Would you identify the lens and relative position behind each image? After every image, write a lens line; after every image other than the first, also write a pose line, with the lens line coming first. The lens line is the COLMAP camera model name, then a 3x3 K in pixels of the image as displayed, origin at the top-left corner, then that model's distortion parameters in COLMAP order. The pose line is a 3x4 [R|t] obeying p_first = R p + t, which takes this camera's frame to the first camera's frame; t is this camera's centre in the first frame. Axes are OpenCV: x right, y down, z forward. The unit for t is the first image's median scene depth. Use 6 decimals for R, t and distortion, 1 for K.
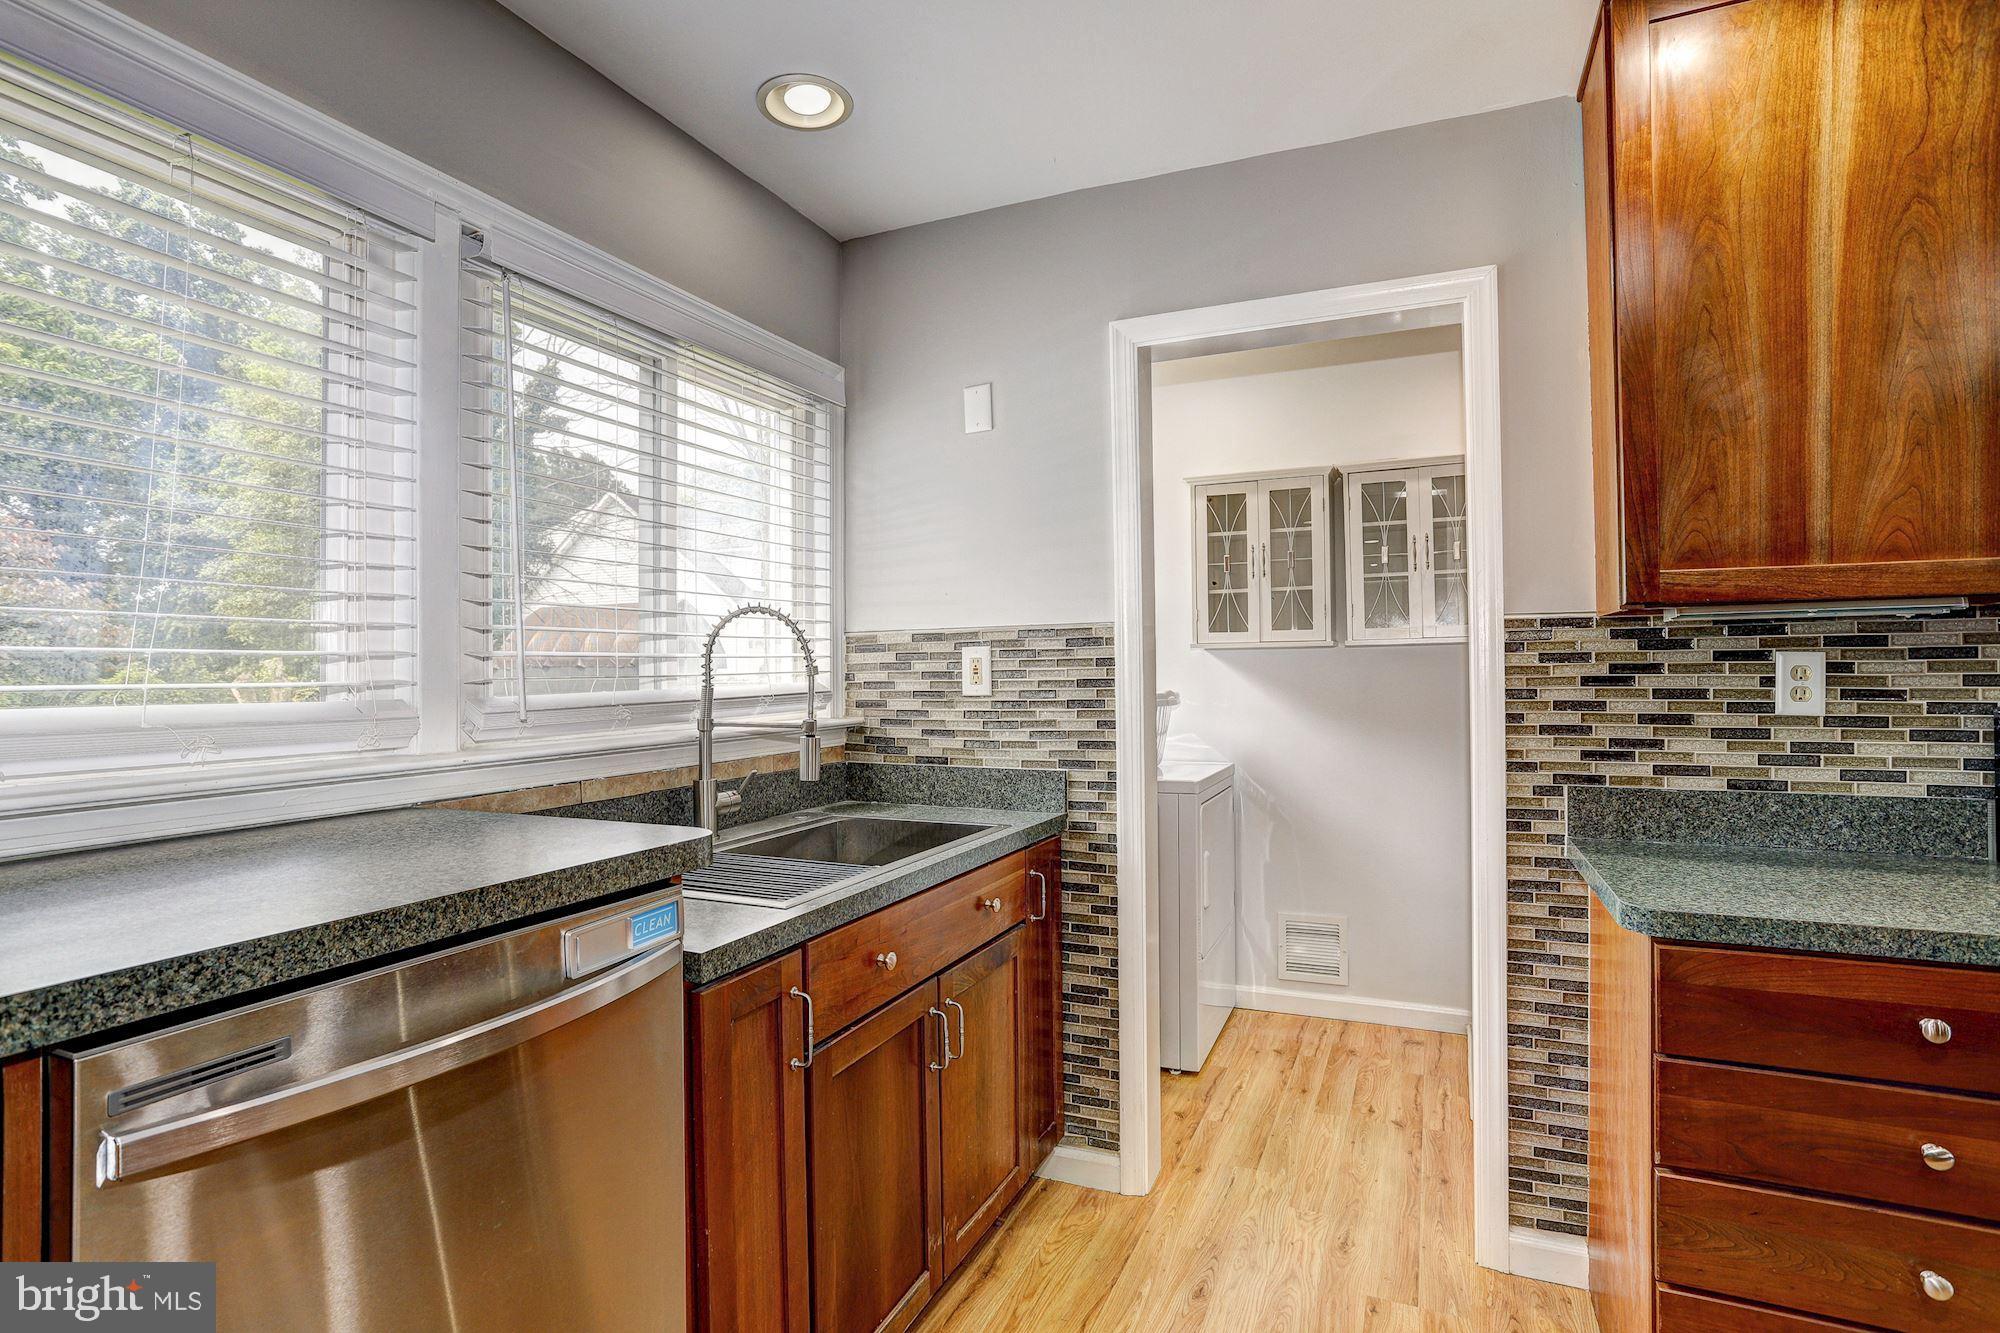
lens RADIAL K [[986.5, 0, 990.3], [0, 986.5, 665.9], [0, 0, 1]] dist [-0.066303, 0.038675]
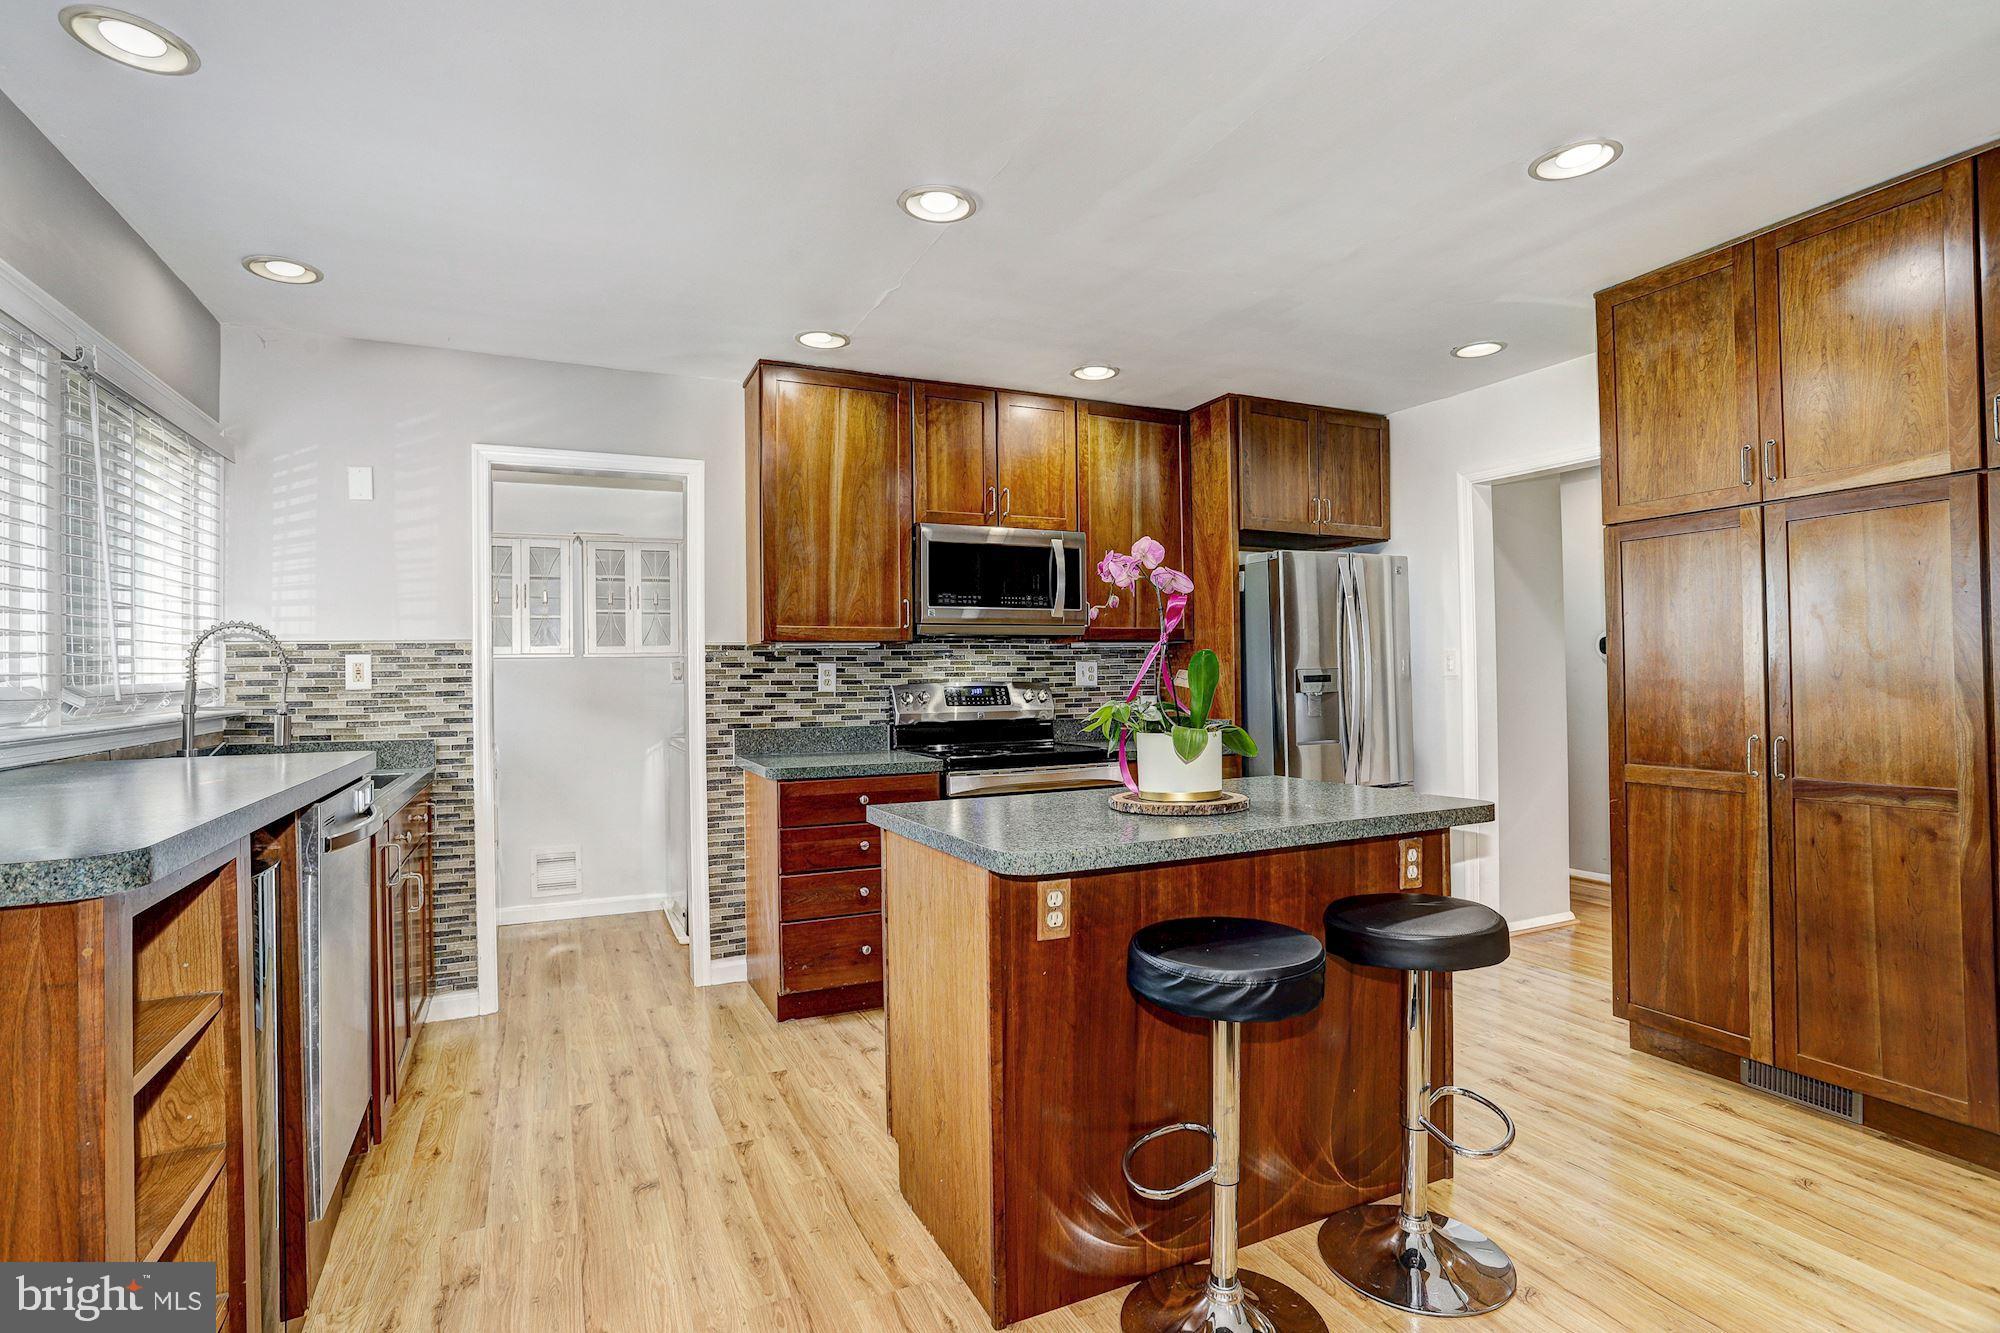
lens RADIAL K [[986.5, 0, 990.3], [0, 986.5, 665.9], [0, 0, 1]] dist [-0.066303, 0.038675]
pose [[0.654397, 0.008543, 0.756103, -0.580640], [0.000941, 0.999926, -0.012112, 0.017638], [-0.756151, 0.008638, 0.654340, -0.713186]]
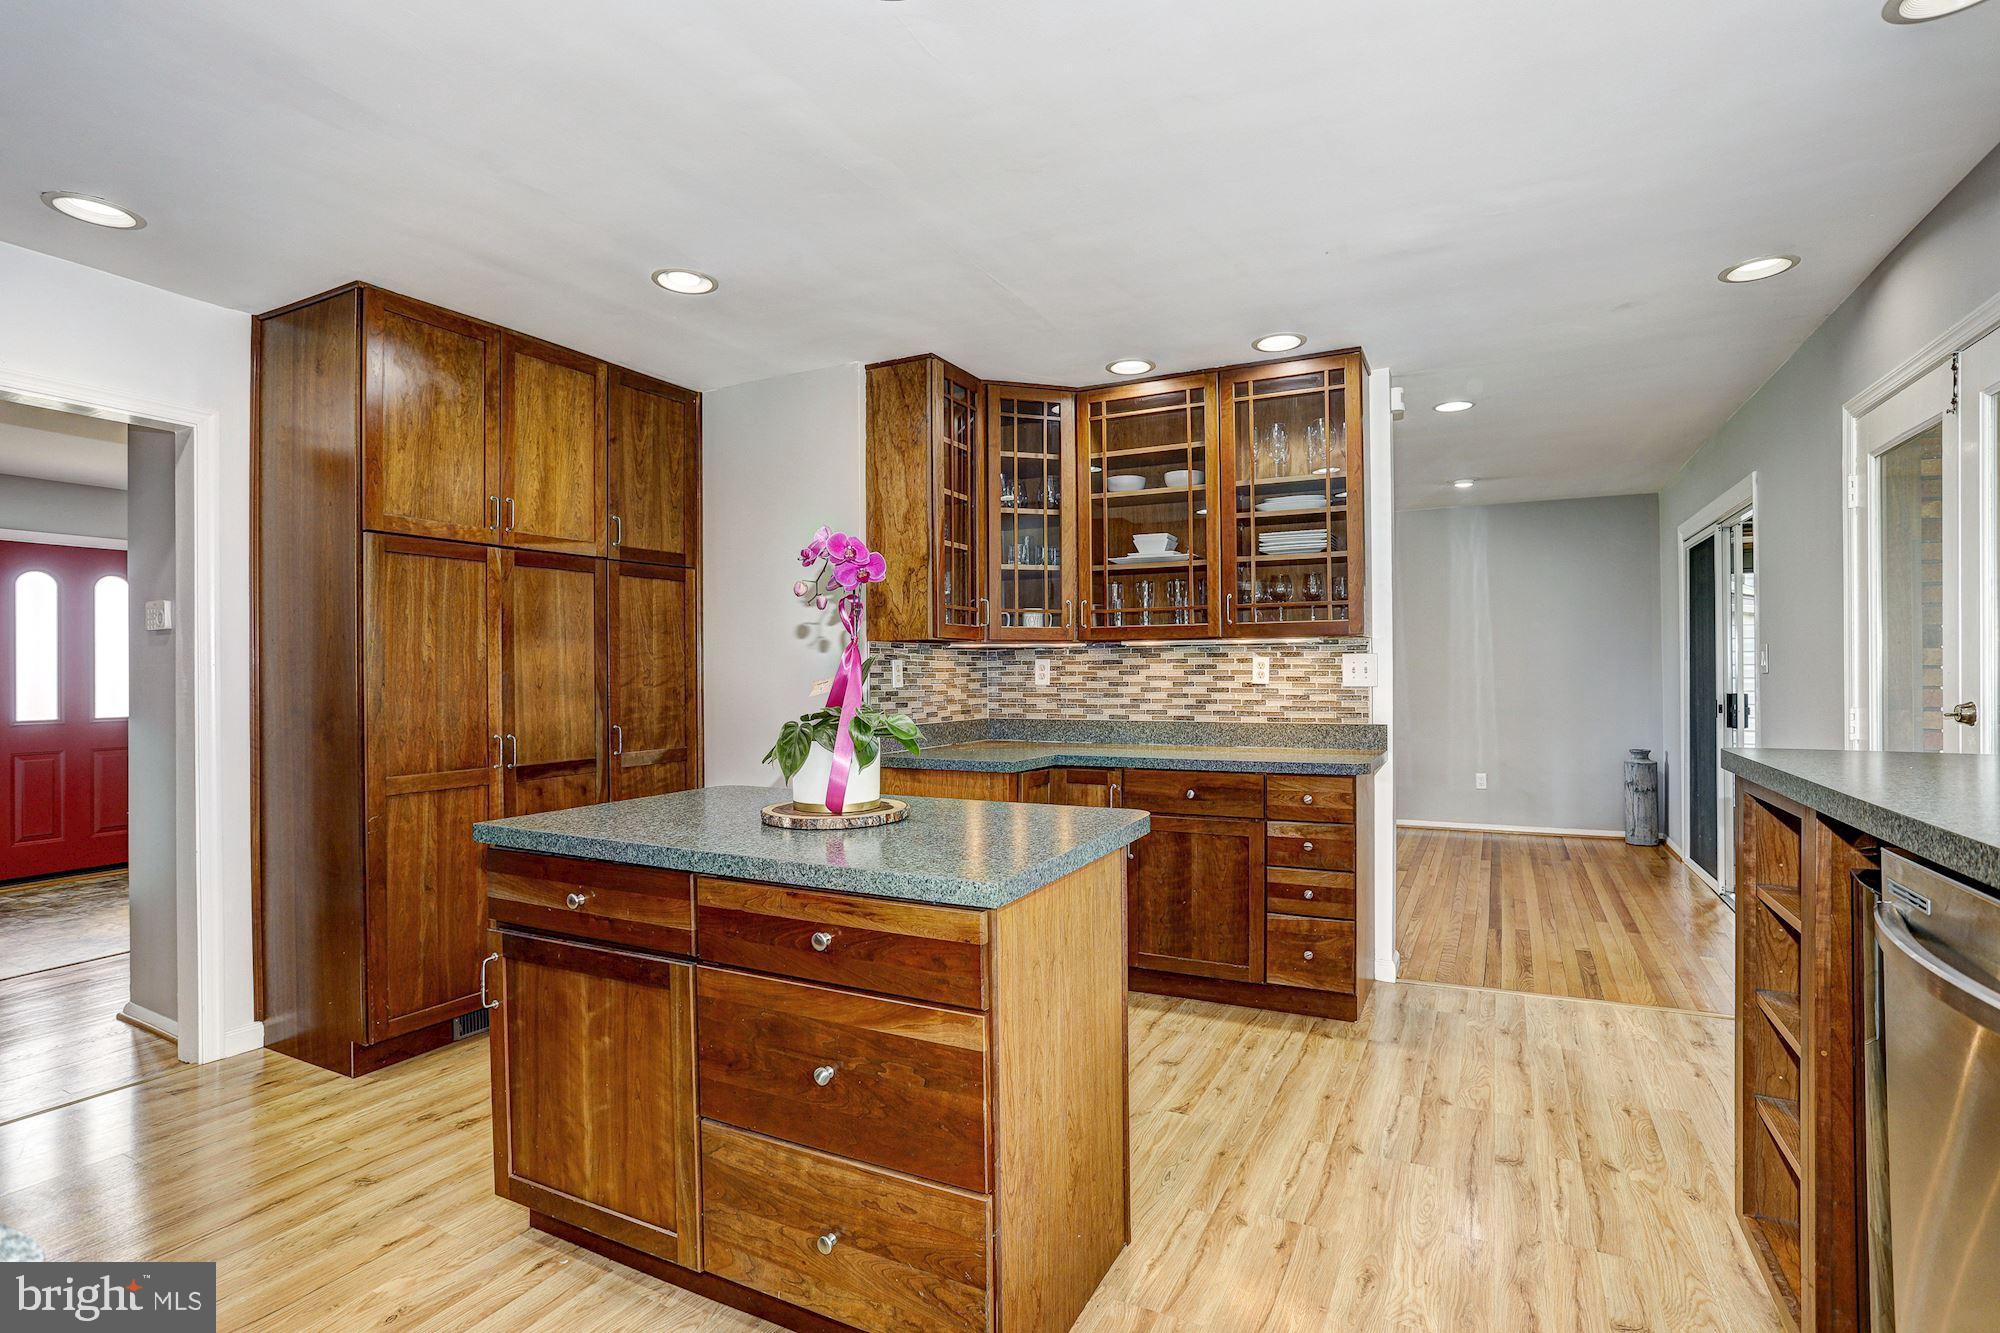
lens RADIAL K [[981.2, 0, 1000.0], [0, 981.2, 666.5], [0, 0, 1]] dist [-0.014198, 0.001479]
pose [[-0.998891, 0.019057, 0.043056, 1.296161], [0.018464, 0.999730, -0.014117, 0.028057], [-0.043313, -0.013306, -0.998973, 3.352161]]
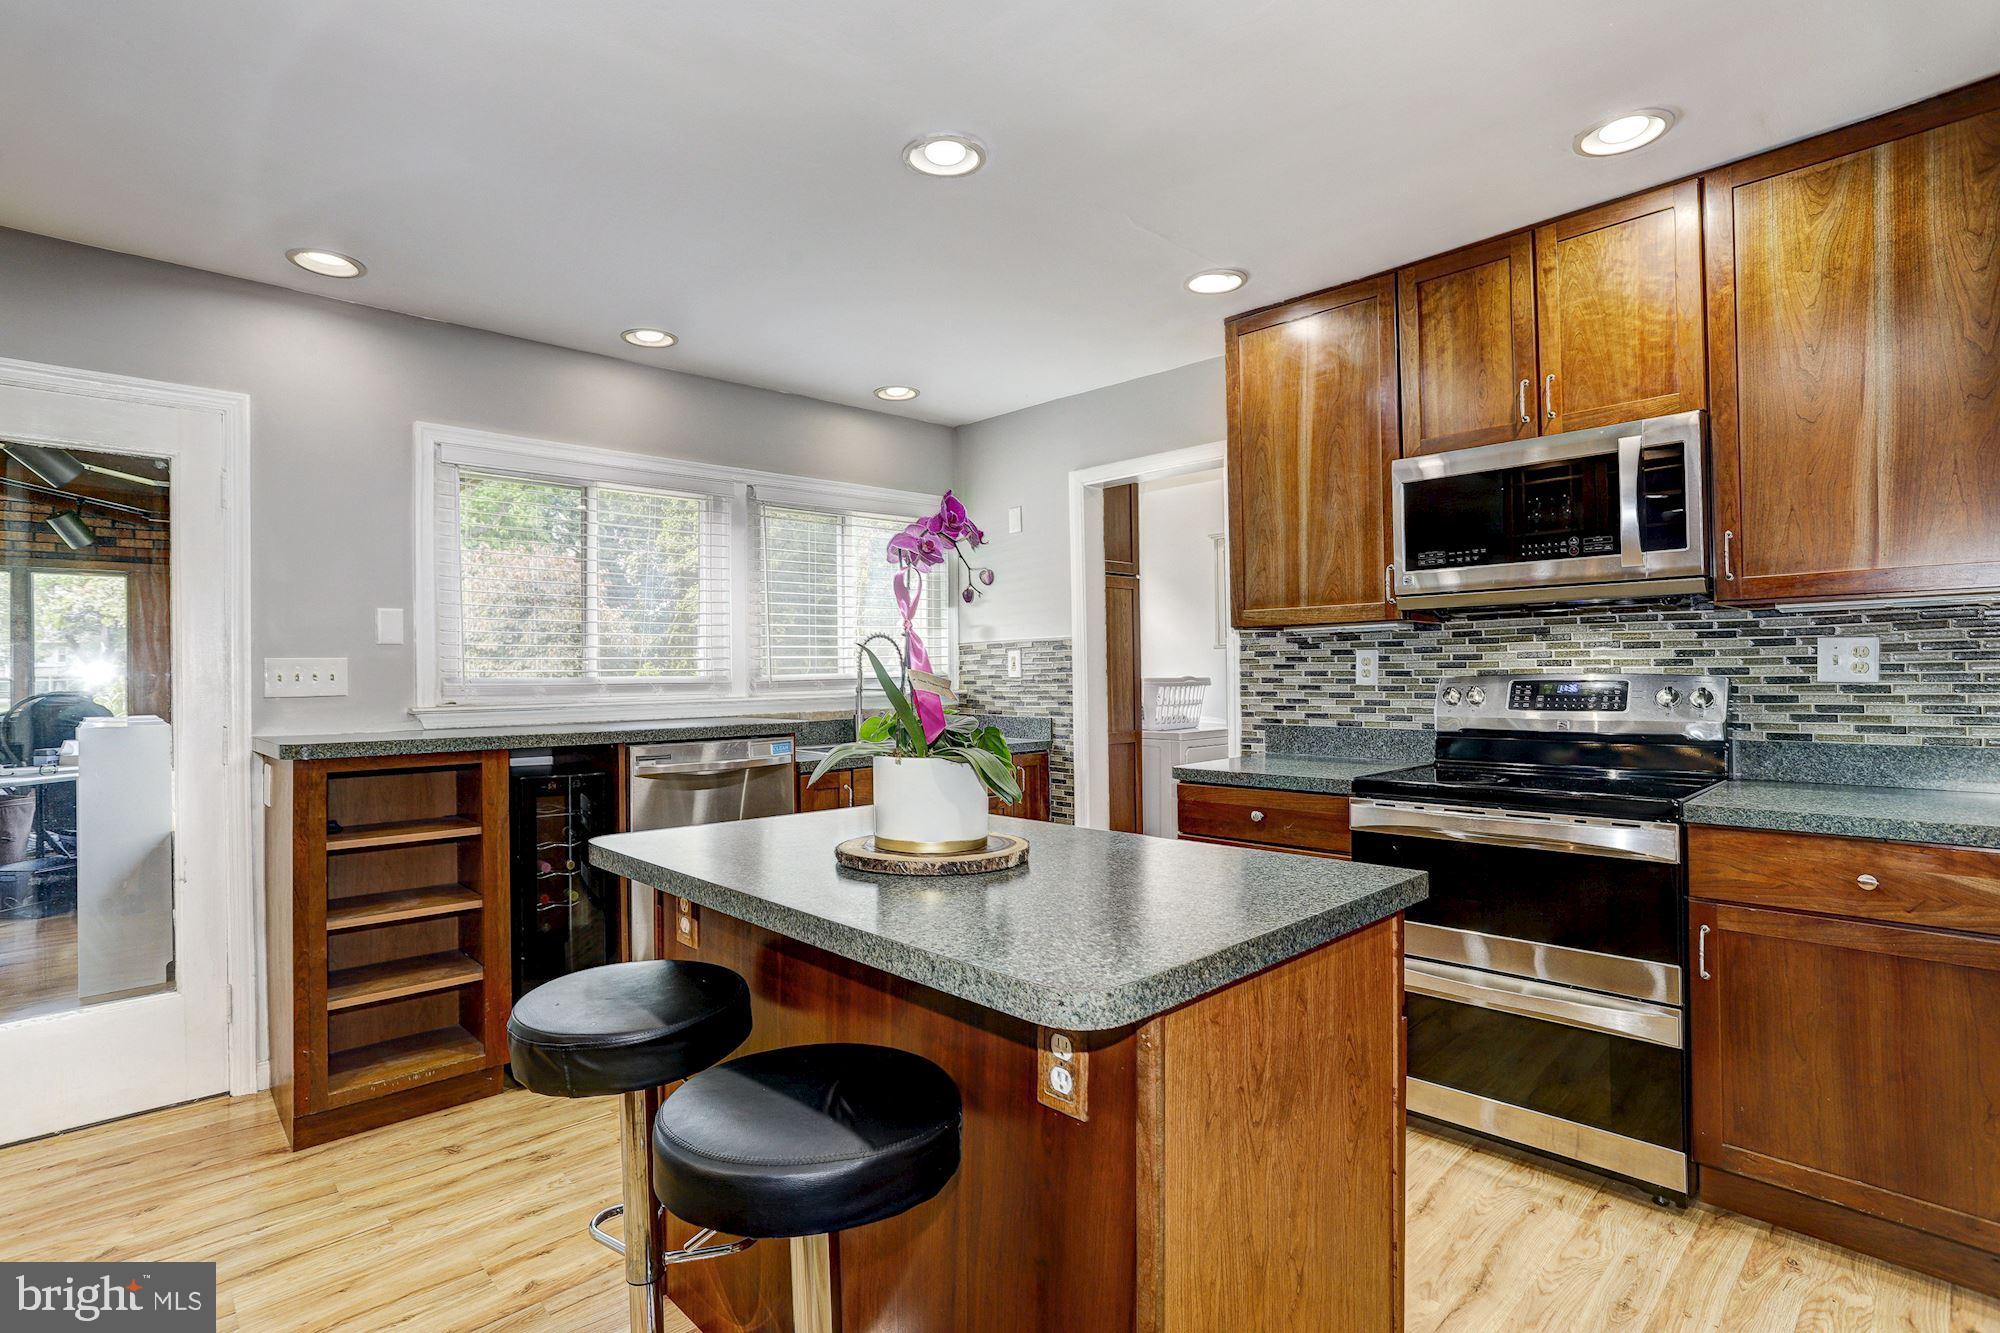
lens RADIAL K [[981.2, 0, 1000.0], [0, 981.2, 666.5], [0, 0, 1]] dist [-0.014198, 0.001479]
pose [[0.926407, -0.005686, -0.376480, 0.818886], [0.007365, 0.999968, 0.003022, 0.005288], [0.376451, -0.005573, 0.926420, -0.888114]]
